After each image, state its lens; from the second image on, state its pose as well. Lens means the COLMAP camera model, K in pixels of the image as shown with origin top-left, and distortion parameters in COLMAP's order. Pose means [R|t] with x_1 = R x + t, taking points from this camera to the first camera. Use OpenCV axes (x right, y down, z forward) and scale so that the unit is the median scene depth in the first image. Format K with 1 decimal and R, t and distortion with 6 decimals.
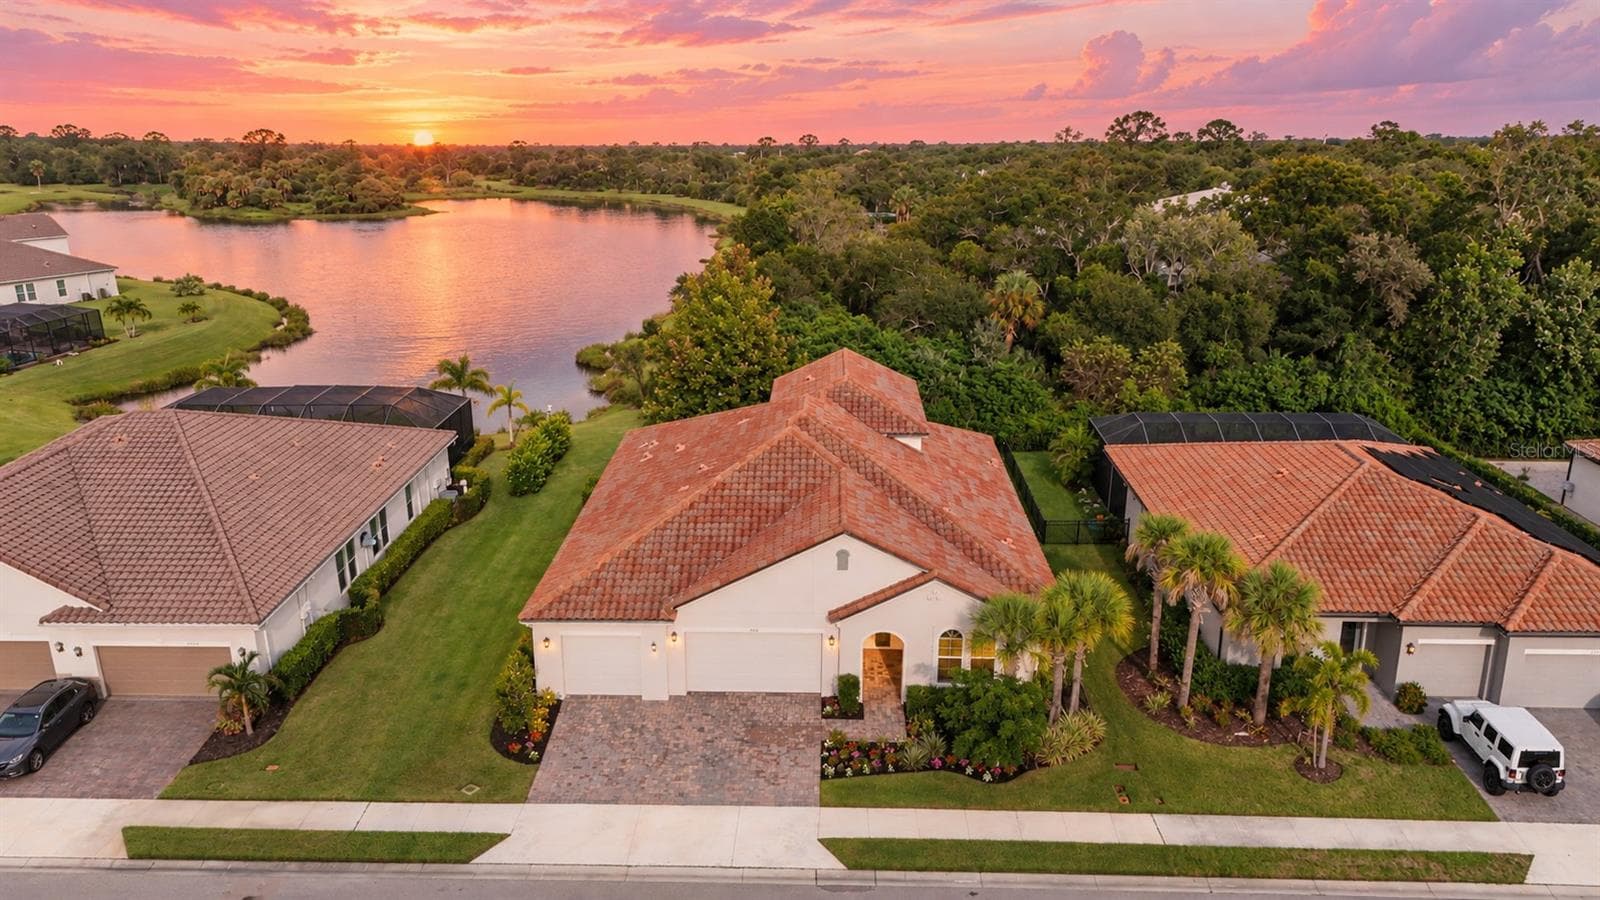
lens RADIAL K [[1120.5, 0, 782.5], [0, 1120.5, 449.7], [0, 0, 1]] dist [0.179773, -0.343834]
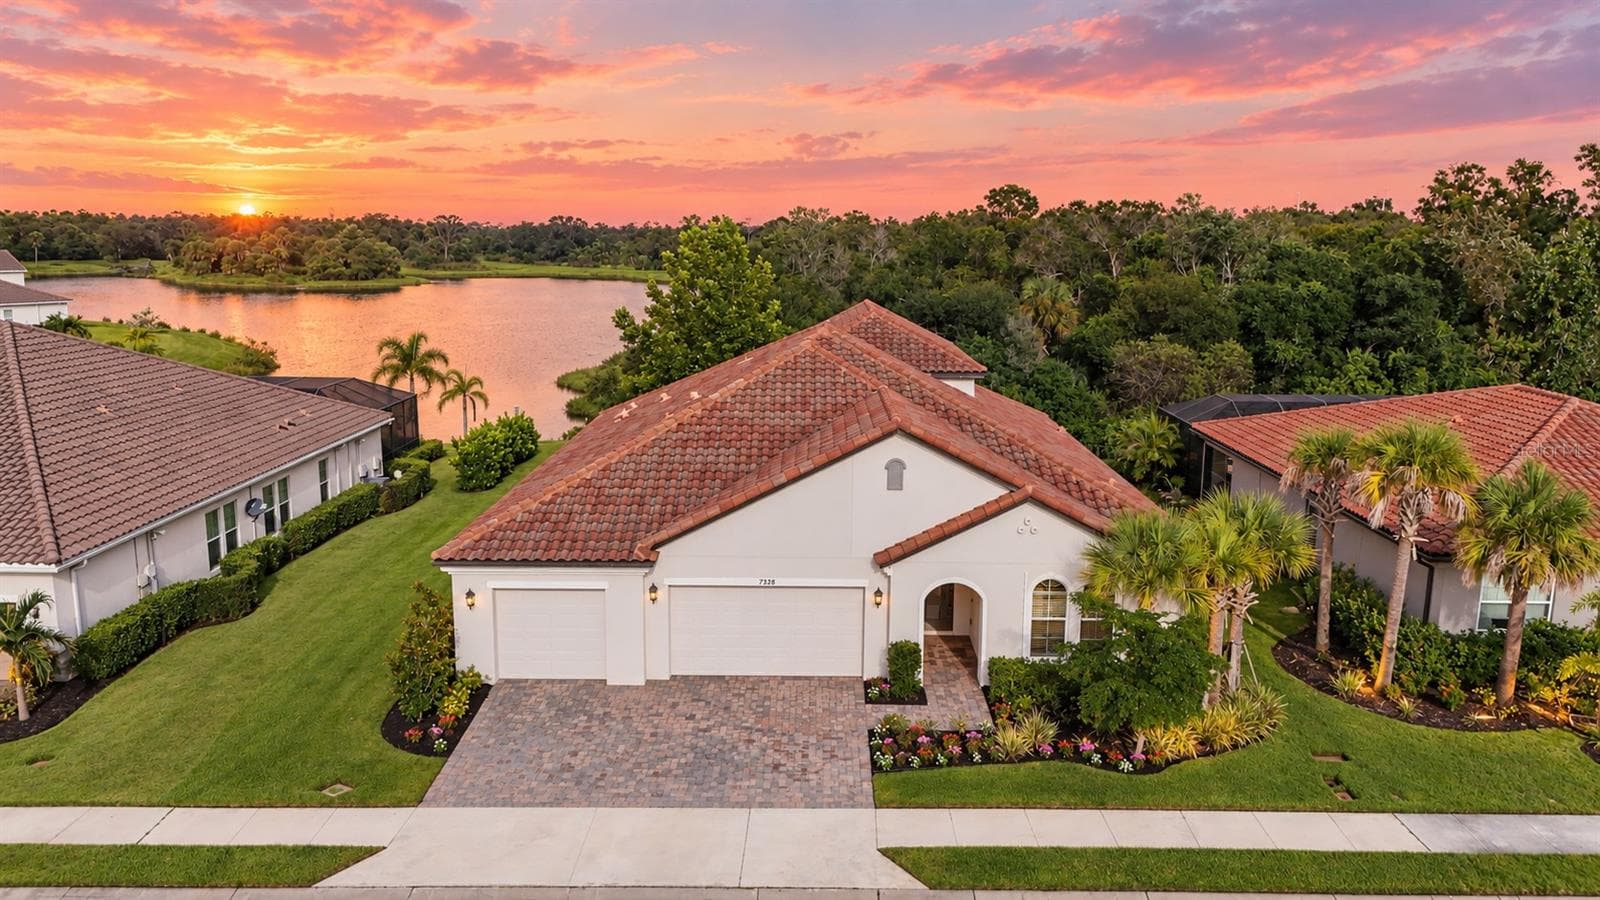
lens RADIAL K [[1149.3, 0, 800.0], [0, 1149.3, 450.0], [0, 0, 1]] dist [0.032829, 0.001728]
pose [[0.999732, 0.004972, 0.022629, -0.021811], [-0.002810, 0.995514, -0.094575, 0.149719], [-0.022998, 0.094486, 0.995261, 0.285396]]
